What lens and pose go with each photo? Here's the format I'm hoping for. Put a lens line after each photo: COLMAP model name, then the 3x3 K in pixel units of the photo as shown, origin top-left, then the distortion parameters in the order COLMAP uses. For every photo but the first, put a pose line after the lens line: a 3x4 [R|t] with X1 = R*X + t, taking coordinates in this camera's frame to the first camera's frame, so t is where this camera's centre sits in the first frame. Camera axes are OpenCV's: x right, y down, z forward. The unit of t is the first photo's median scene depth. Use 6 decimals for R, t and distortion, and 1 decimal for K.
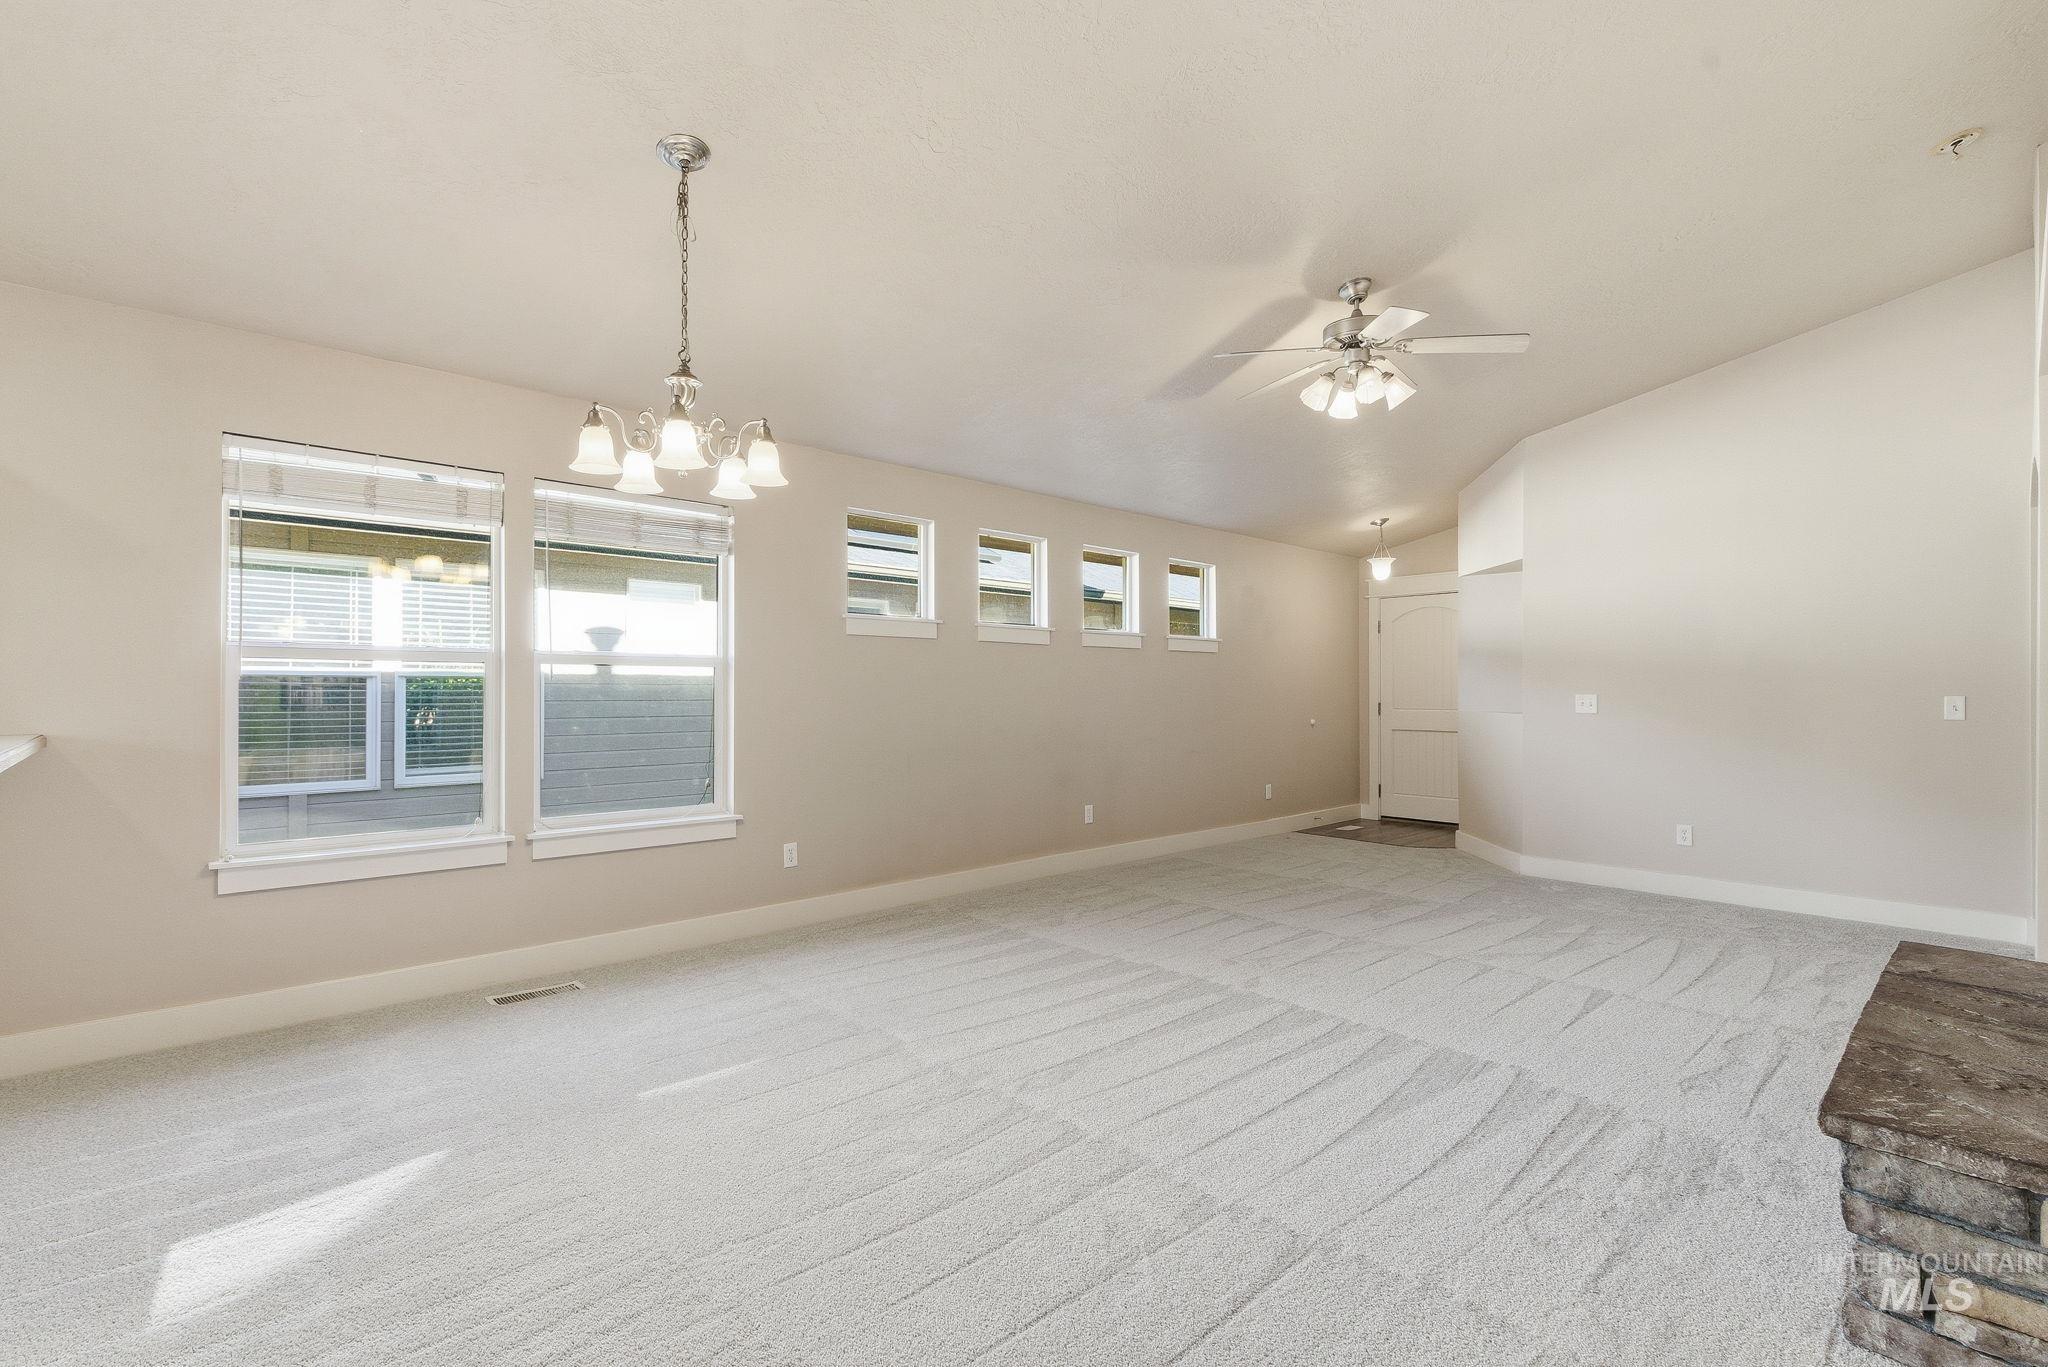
lens RADIAL K [[930.2, 0, 1028.8], [0, 930.2, 677.7], [0, 0, 1]] dist [-0.000353, -0.000424]
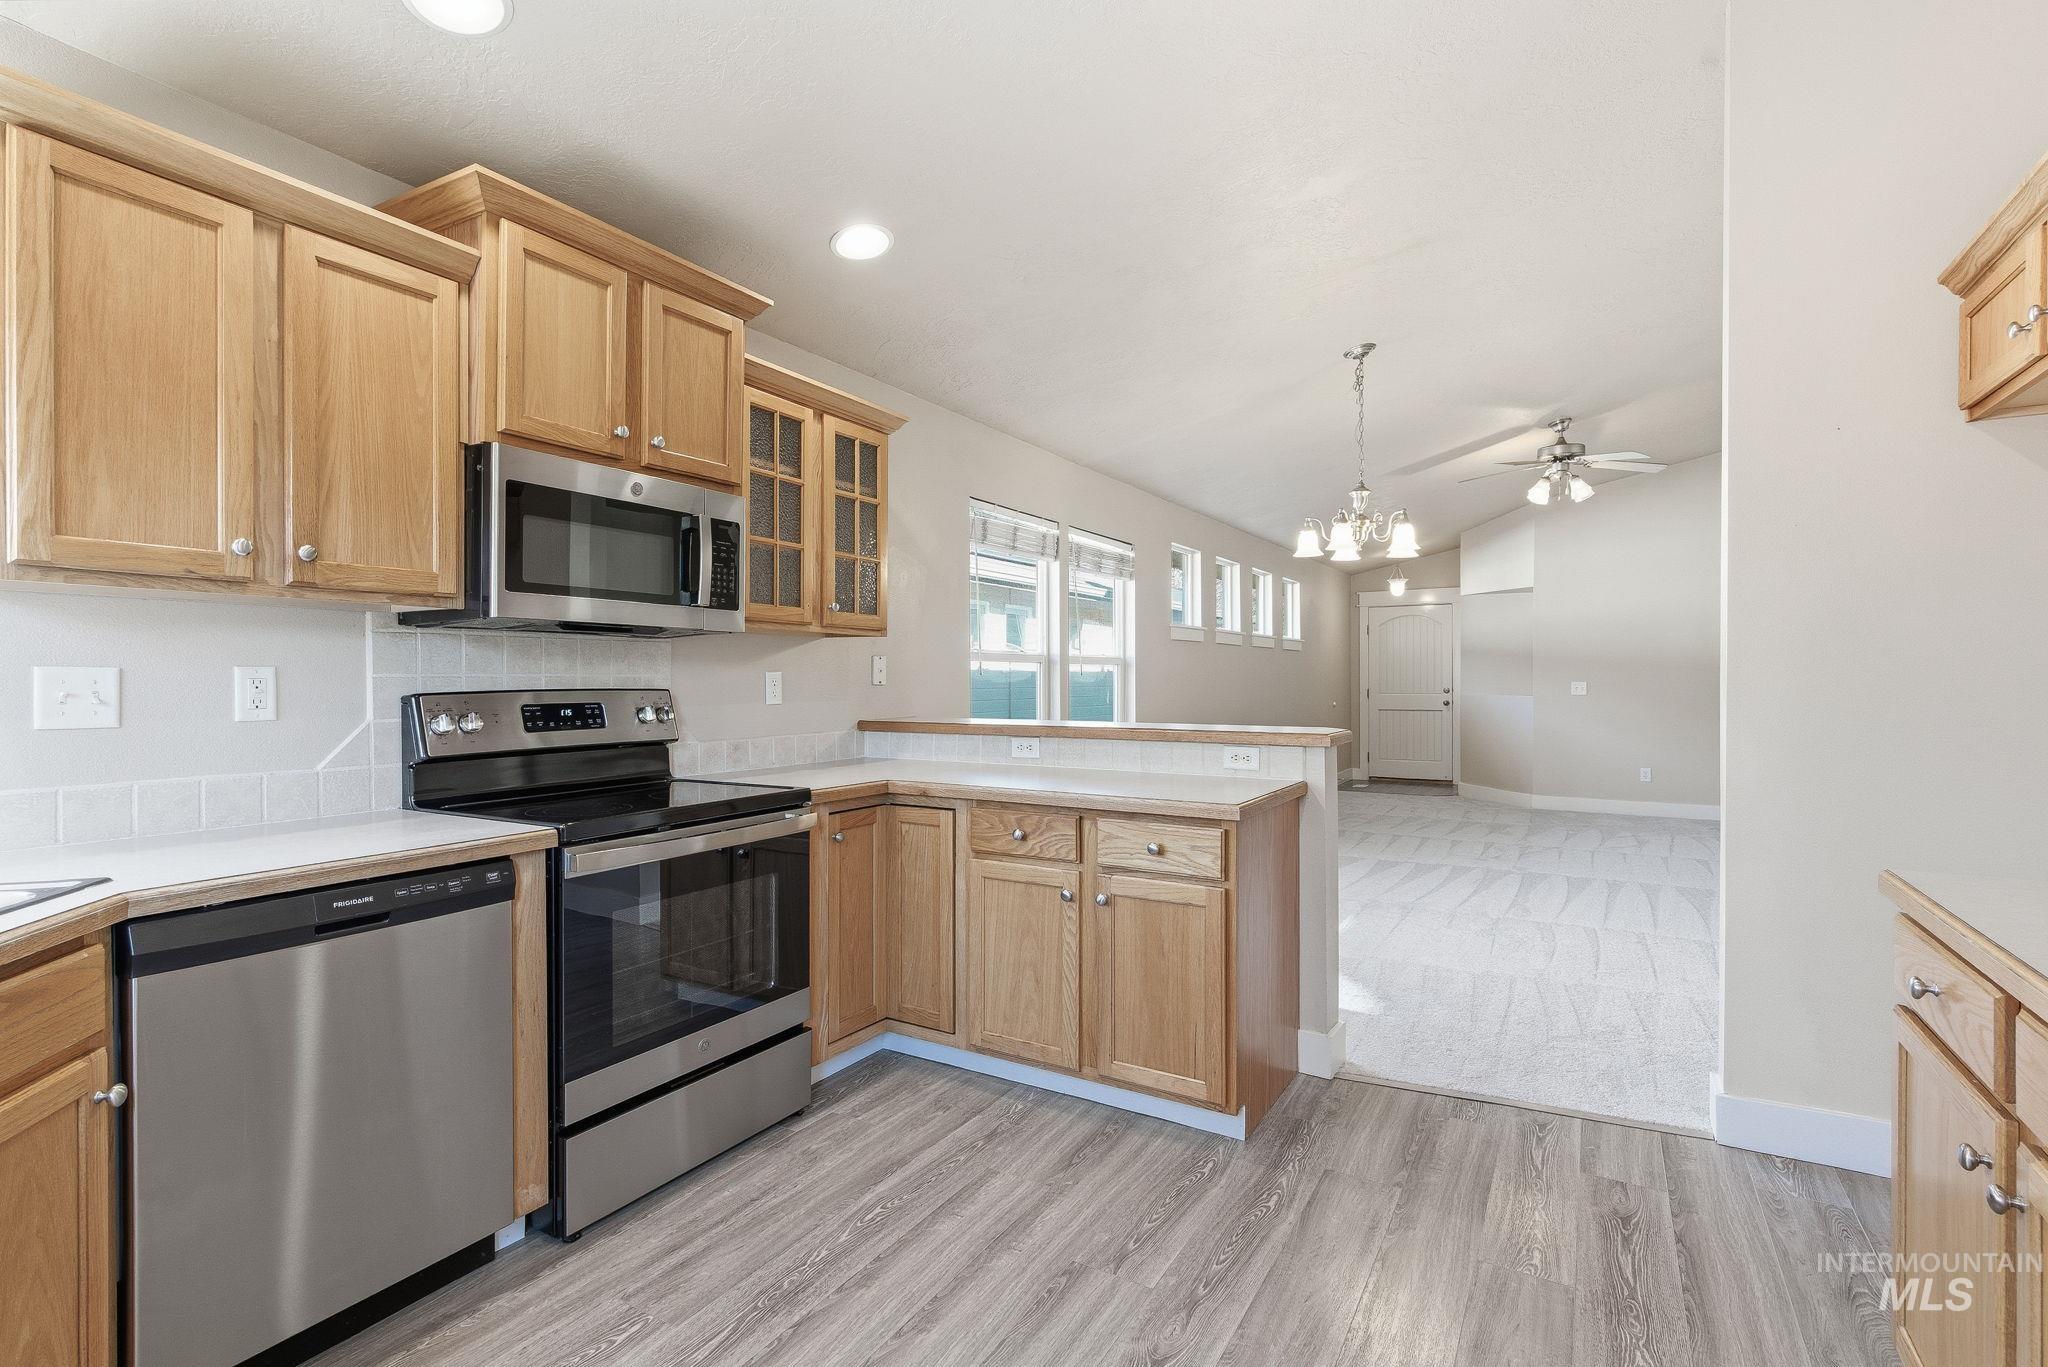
lens RADIAL K [[952.3, 0, 1029.7], [0, 952.3, 680.2], [0, 0, 1]] dist [0.002376, -0.001073]
pose [[0.961282, -0.003406, 0.275546, -0.784465], [-0.000874, 0.999881, 0.015406, -0.009465], [-0.275566, -0.015050, 0.961164, -0.249482]]
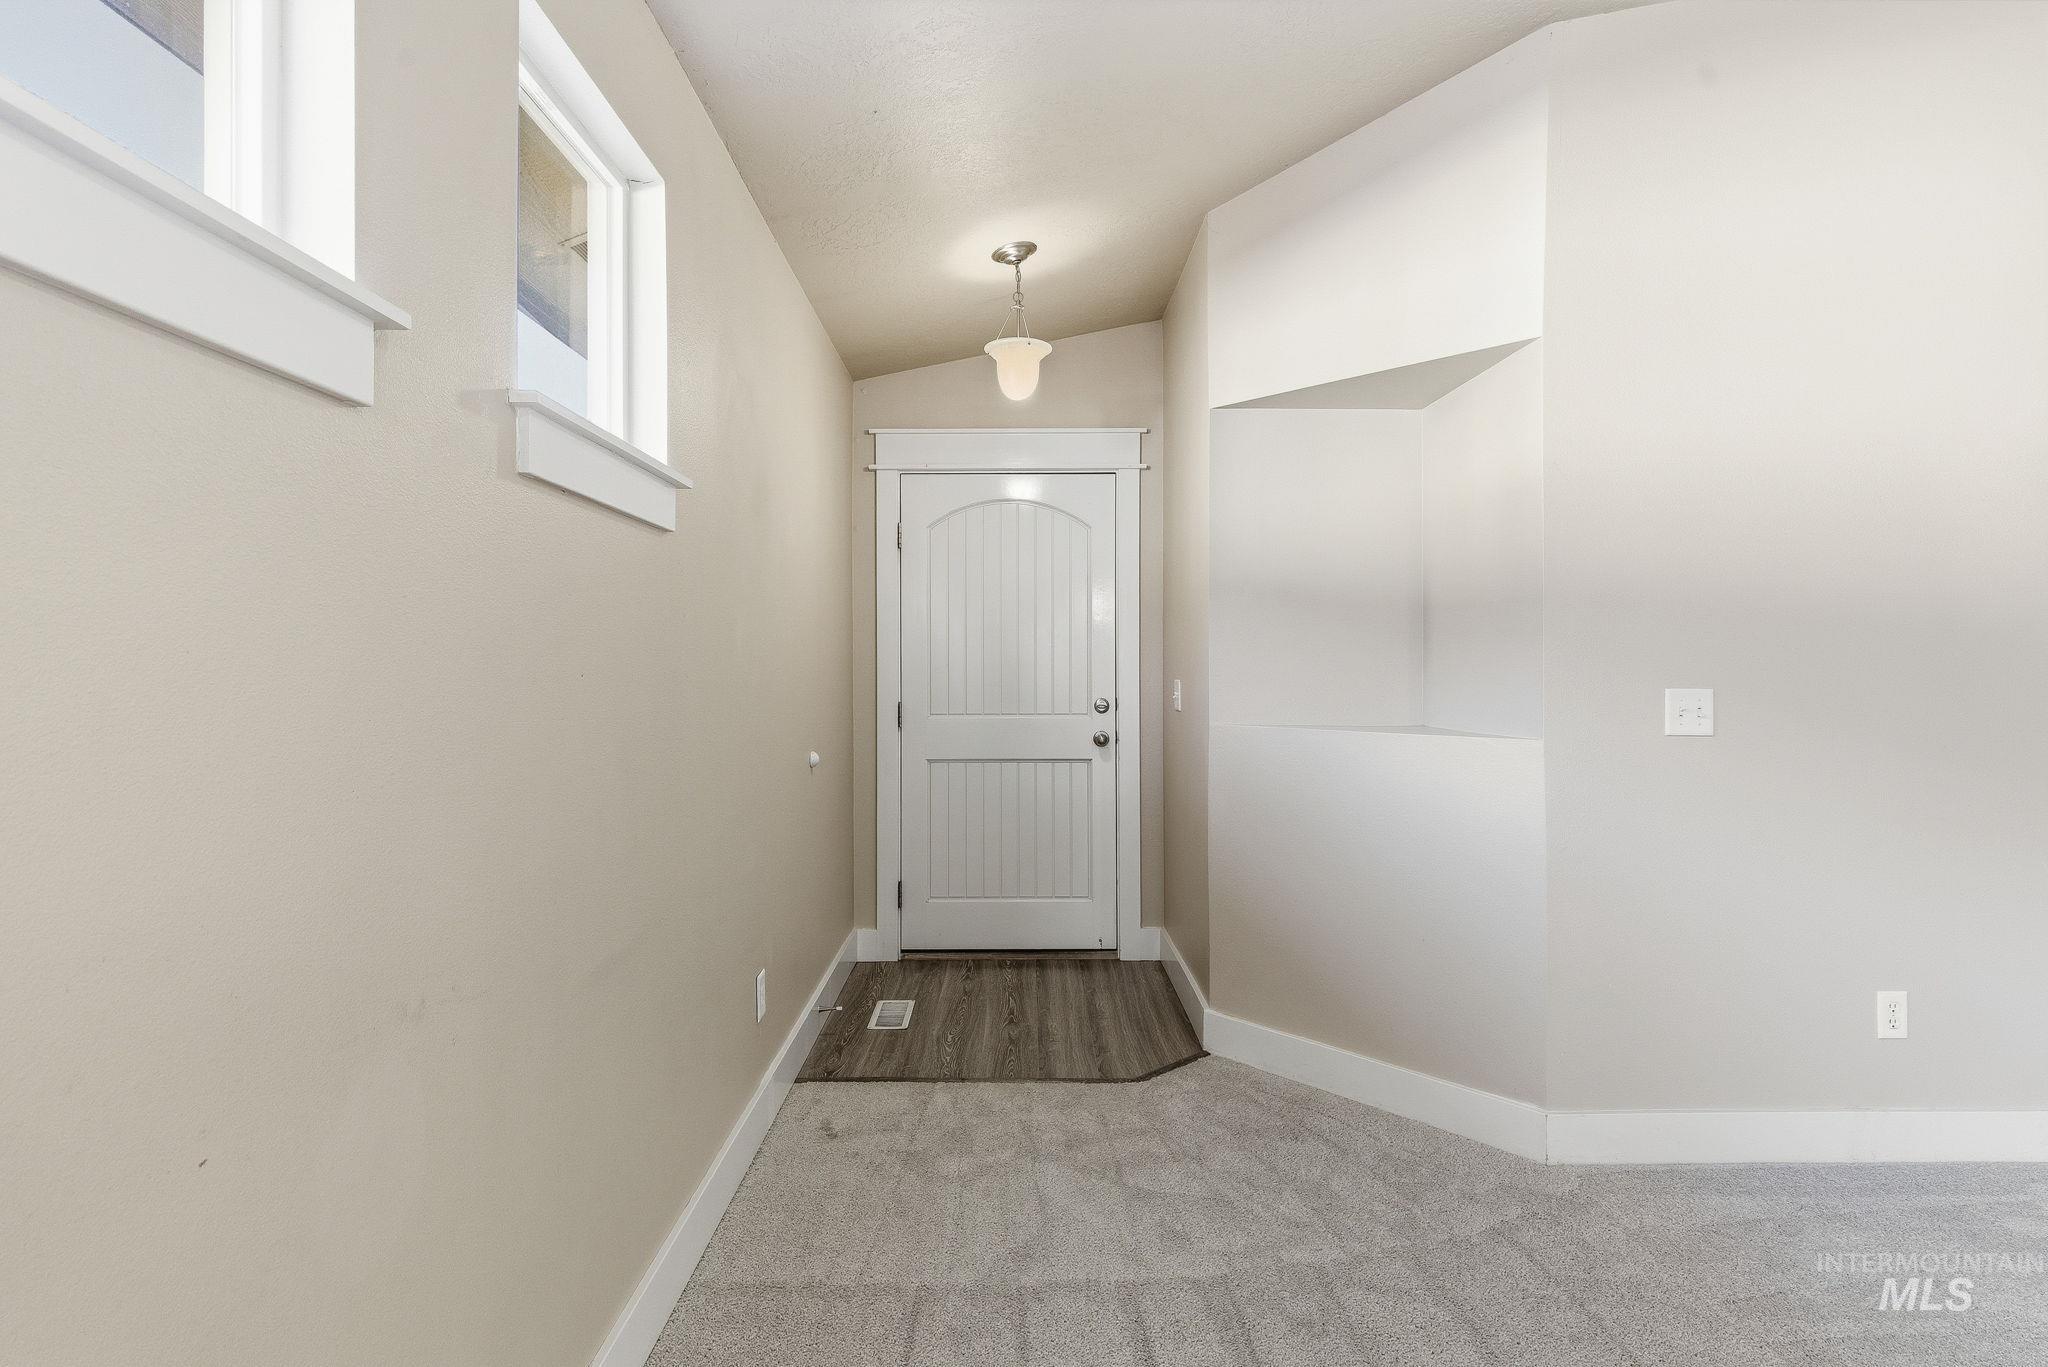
lens RADIAL K [[952.3, 0, 1029.7], [0, 952.3, 680.2], [0, 0, 1]] dist [0.002376, -0.001073]
pose [[0.668007, -0.002015, 0.744152, 0.126142], [-0.012883, 0.999815, 0.014272, 0.014935], [-0.744044, -0.019120, 0.667857, 1.142781]]
